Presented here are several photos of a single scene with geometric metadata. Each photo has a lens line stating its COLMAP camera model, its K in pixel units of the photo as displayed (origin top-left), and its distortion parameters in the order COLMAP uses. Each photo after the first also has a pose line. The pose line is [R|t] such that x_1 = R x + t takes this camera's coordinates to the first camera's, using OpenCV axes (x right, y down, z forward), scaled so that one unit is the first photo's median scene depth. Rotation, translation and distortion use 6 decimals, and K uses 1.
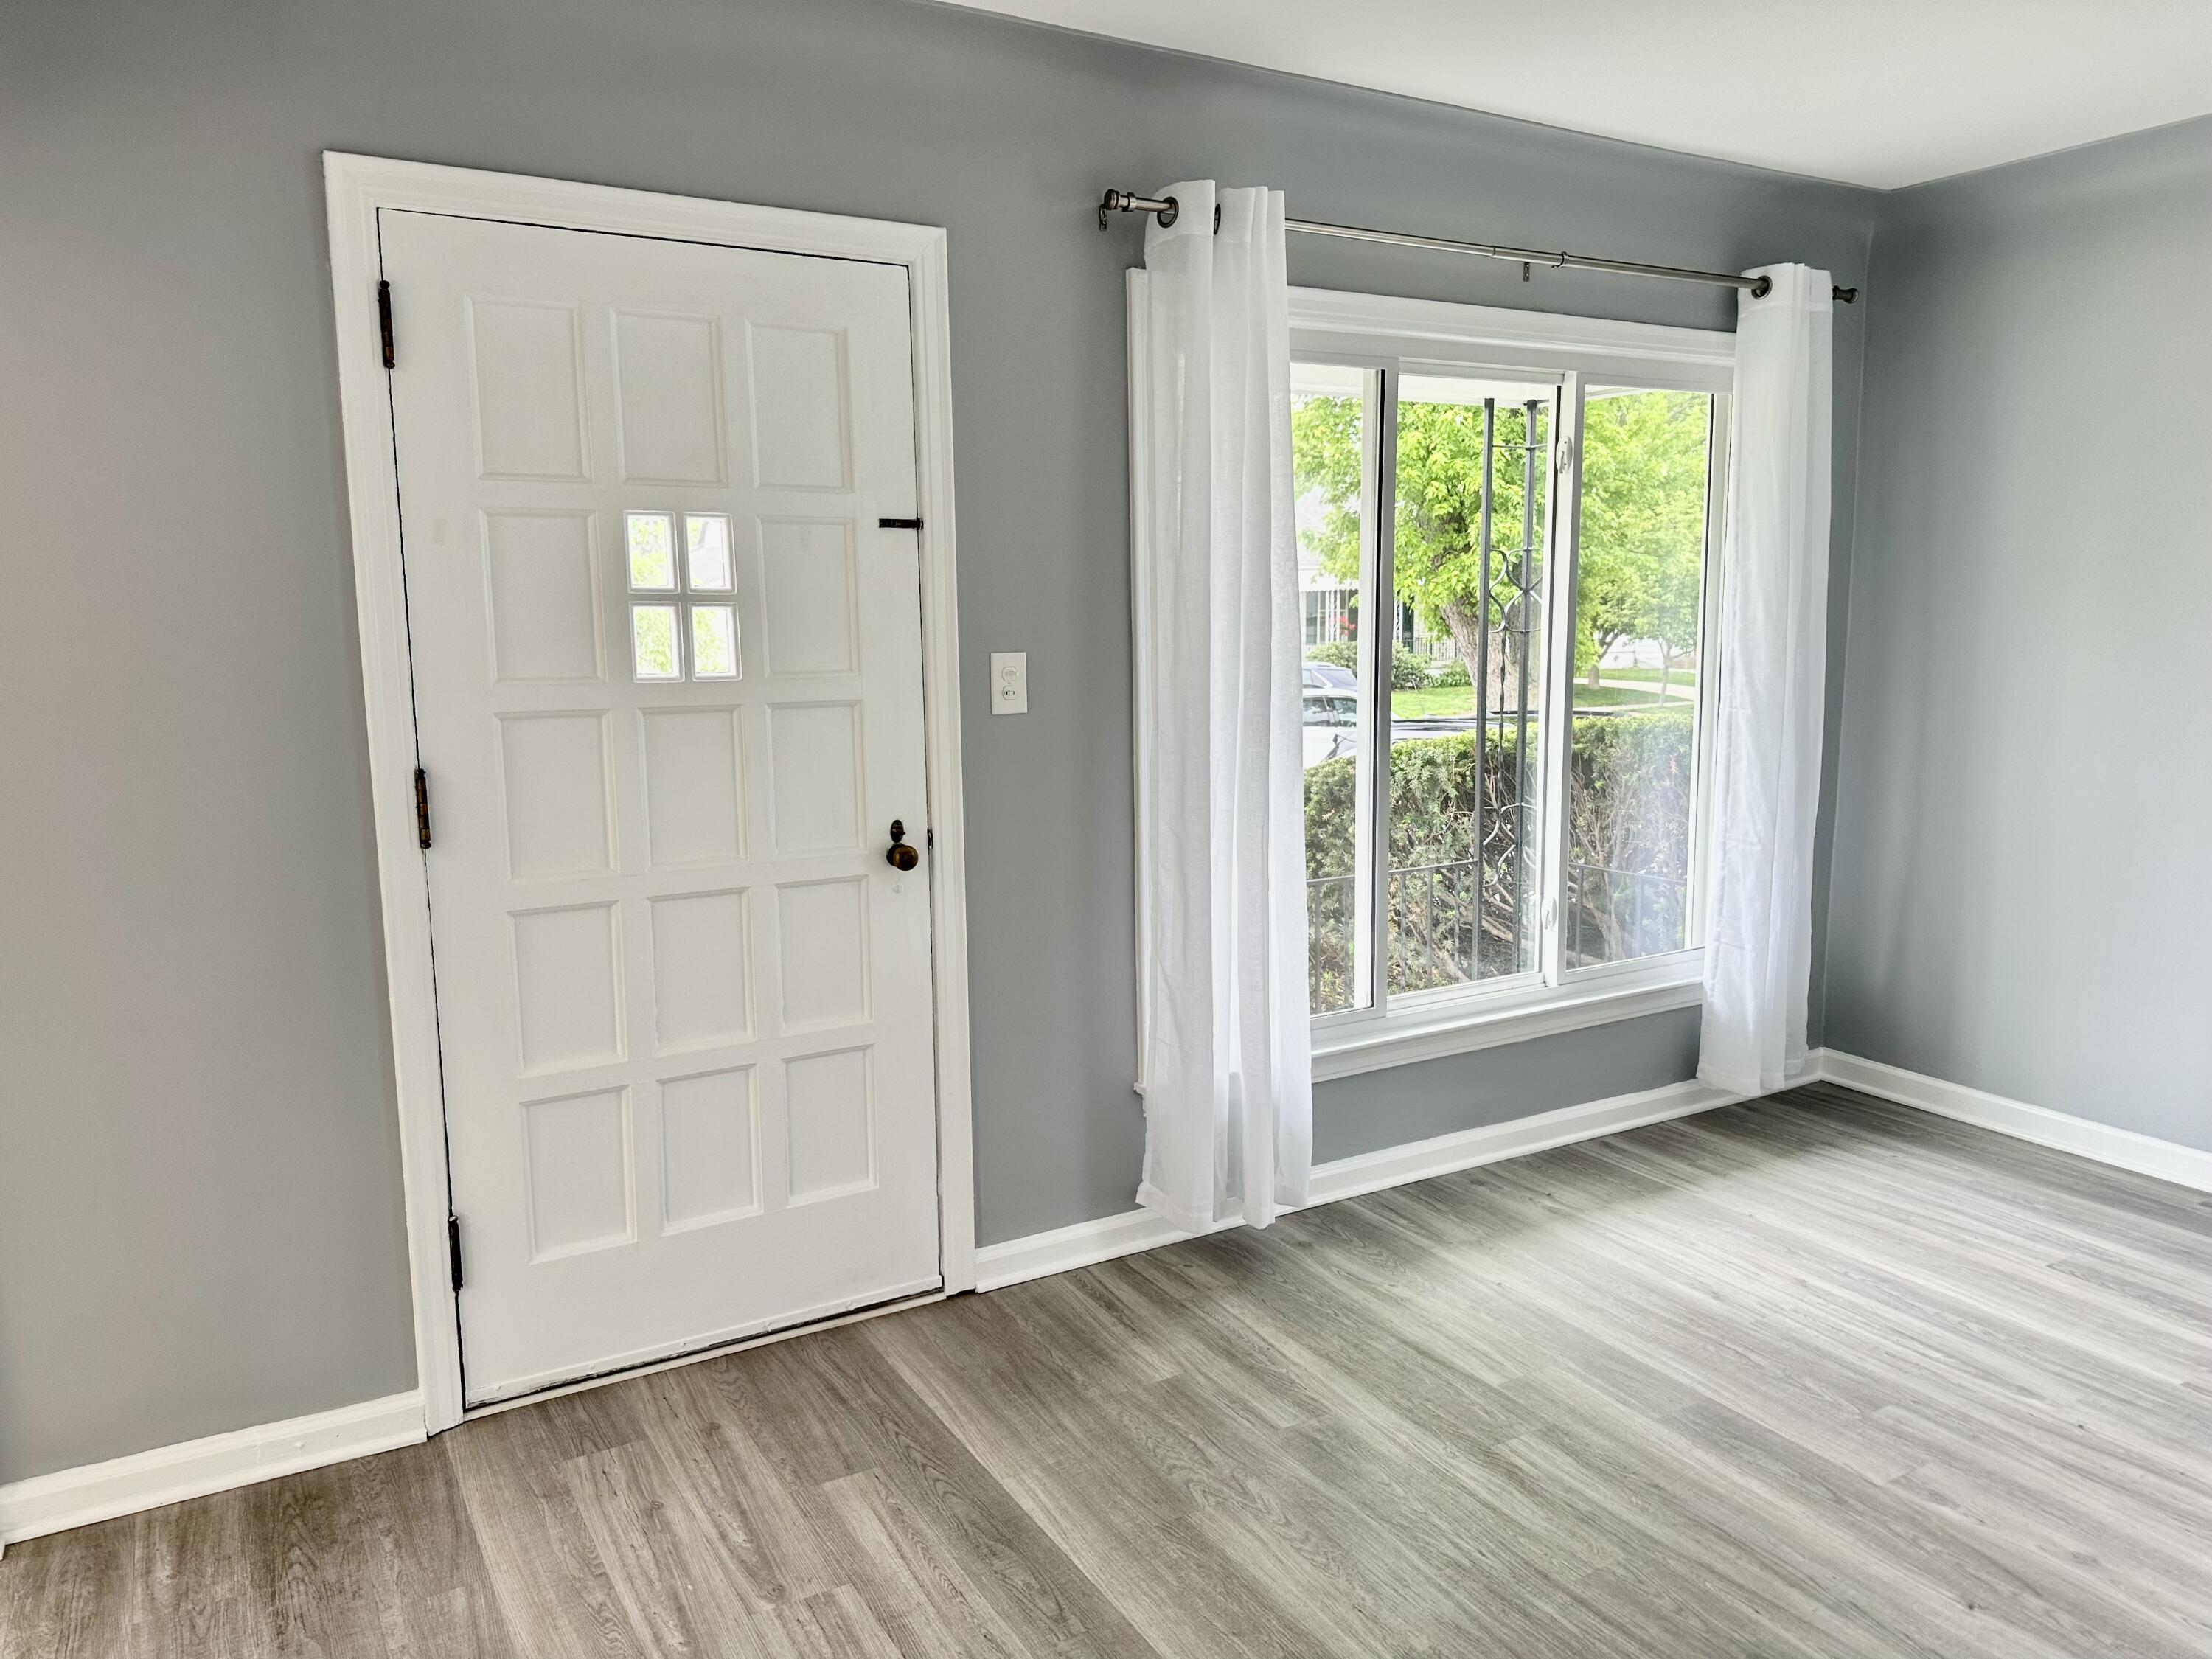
lens RADIAL K [[1594.4, 0, 1106.0], [0, 1594.4, 829.5], [0, 0, 1]] dist [0.030929, -0.009232]
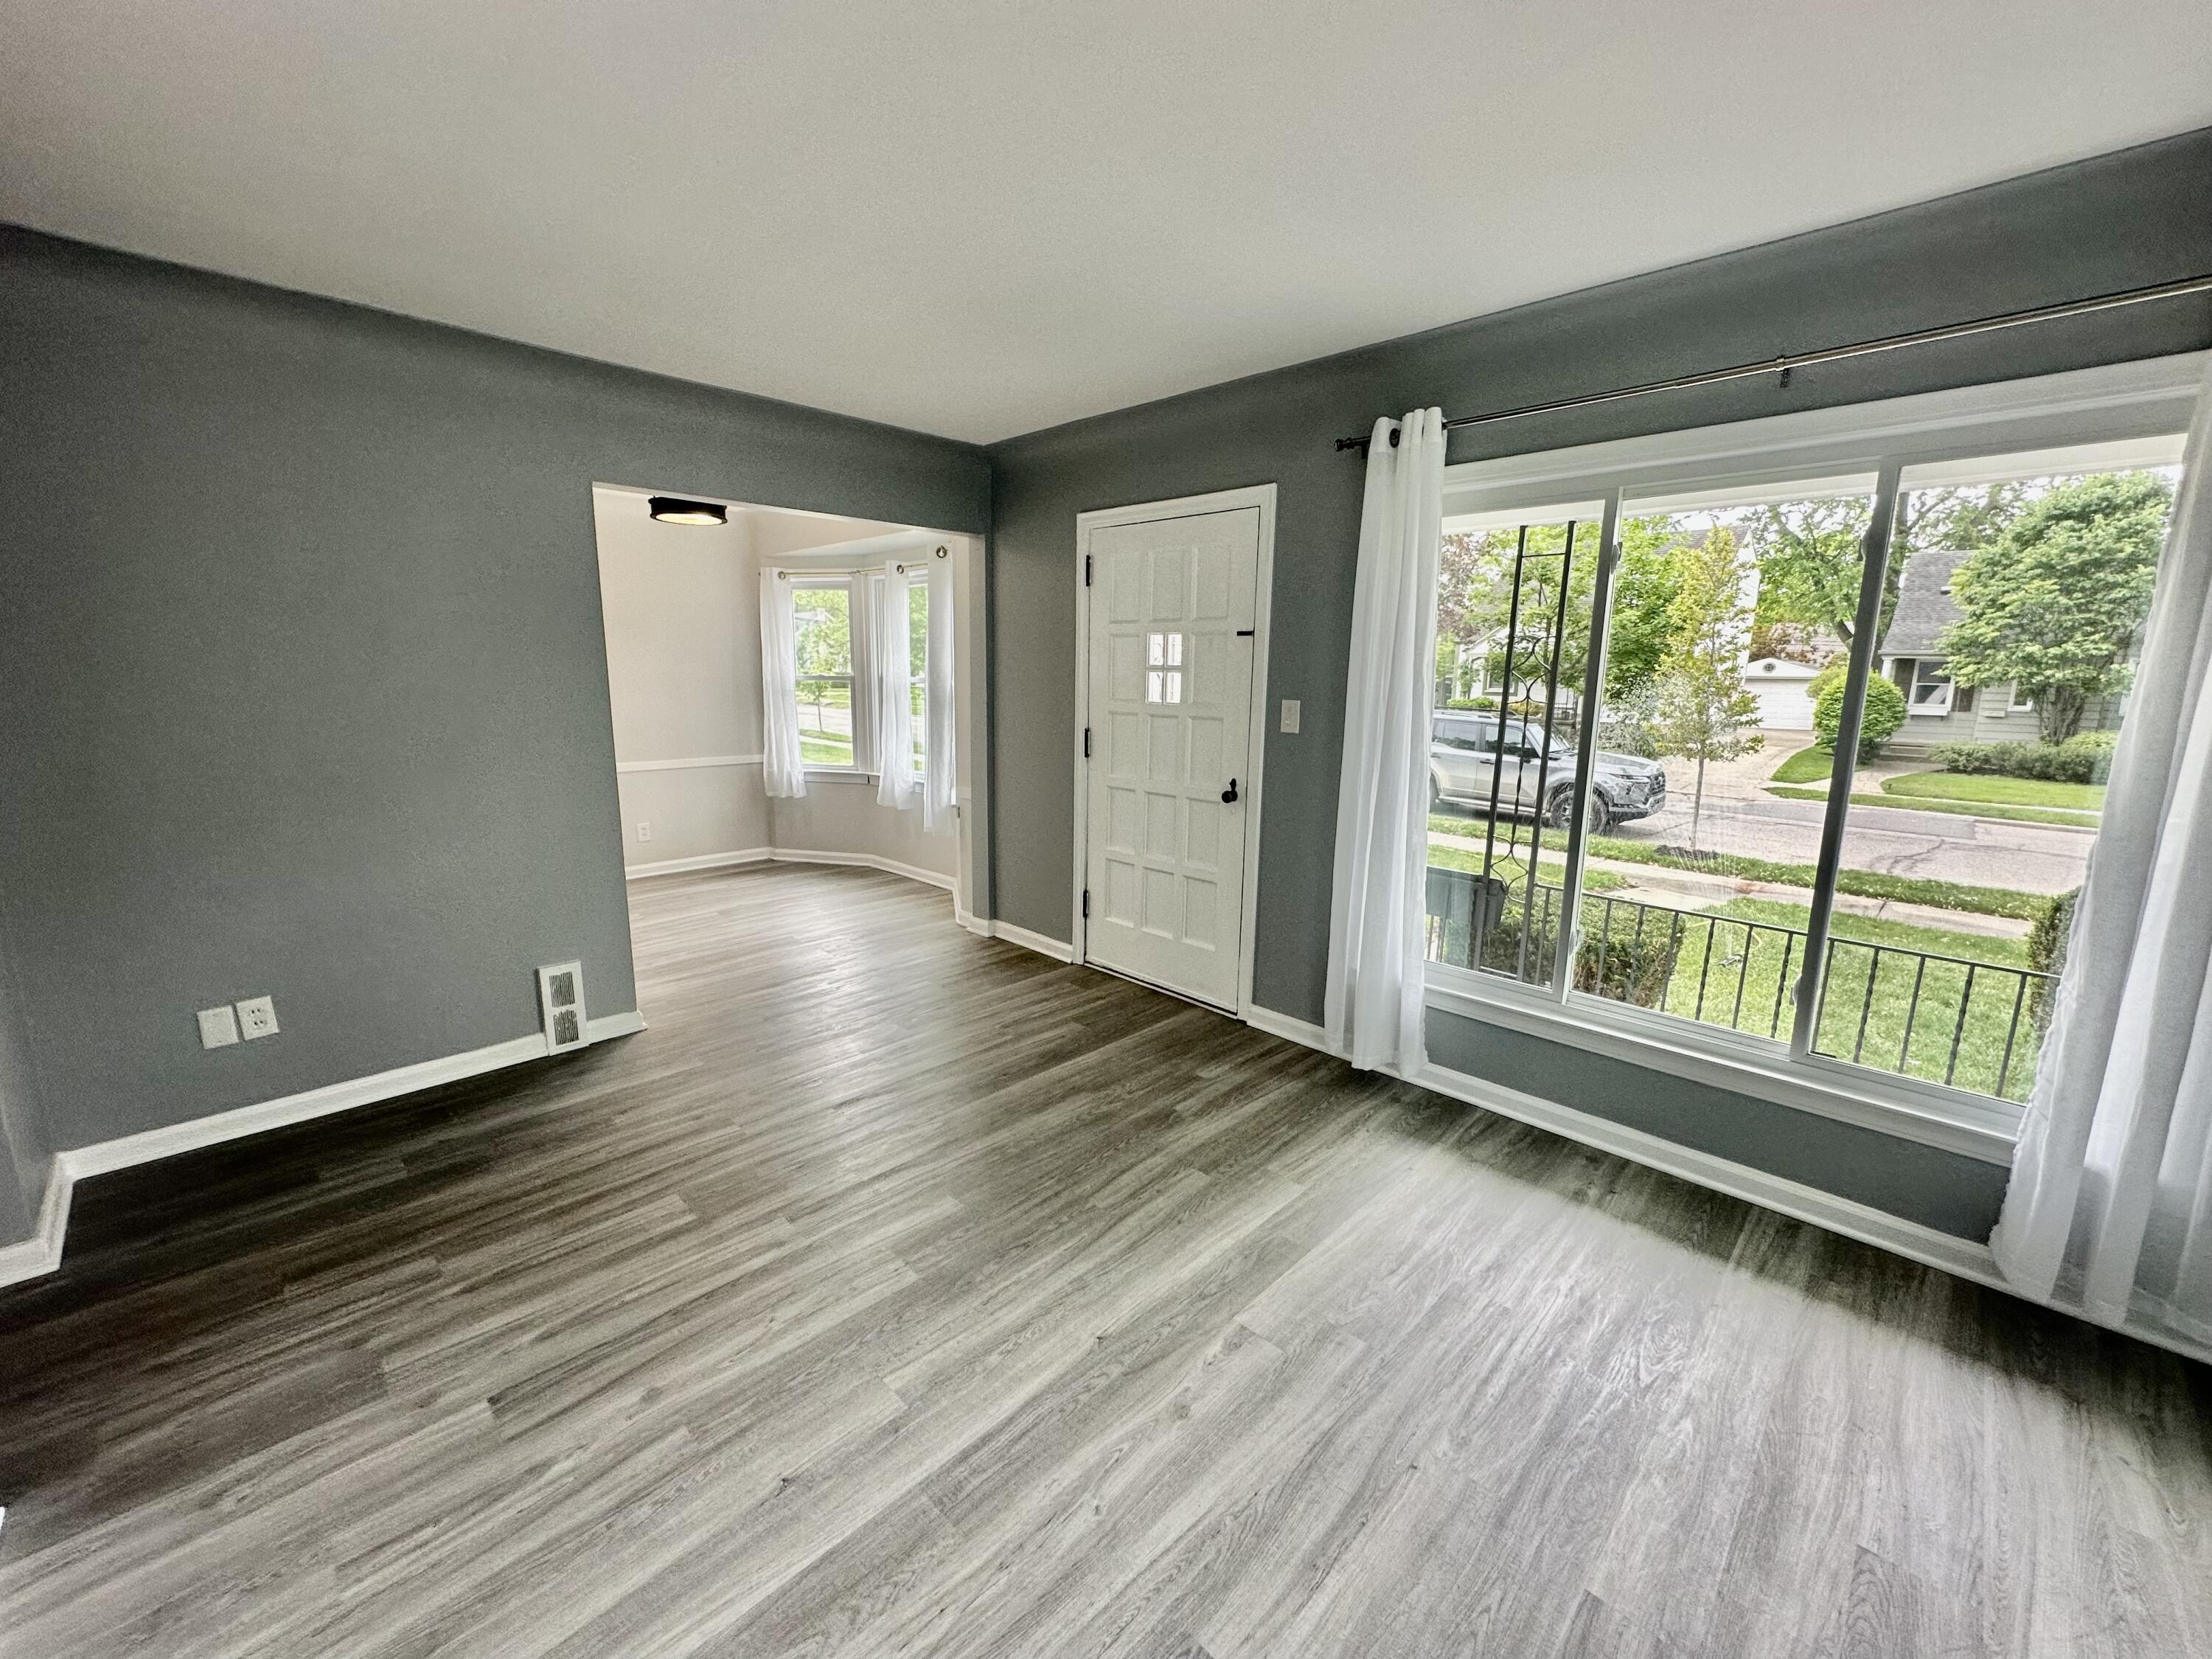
lens RADIAL K [[869.8, 0, 1106.0], [0, 869.8, 829.5], [0, 0, 1]] dist [-0.000620, 0.000331]
pose [[0.250993, 0.178148, -0.951455, 0.941981], [-0.168347, 0.975974, 0.138329, -0.071290], [0.953238, 0.125455, 0.274953, 0.558314]]
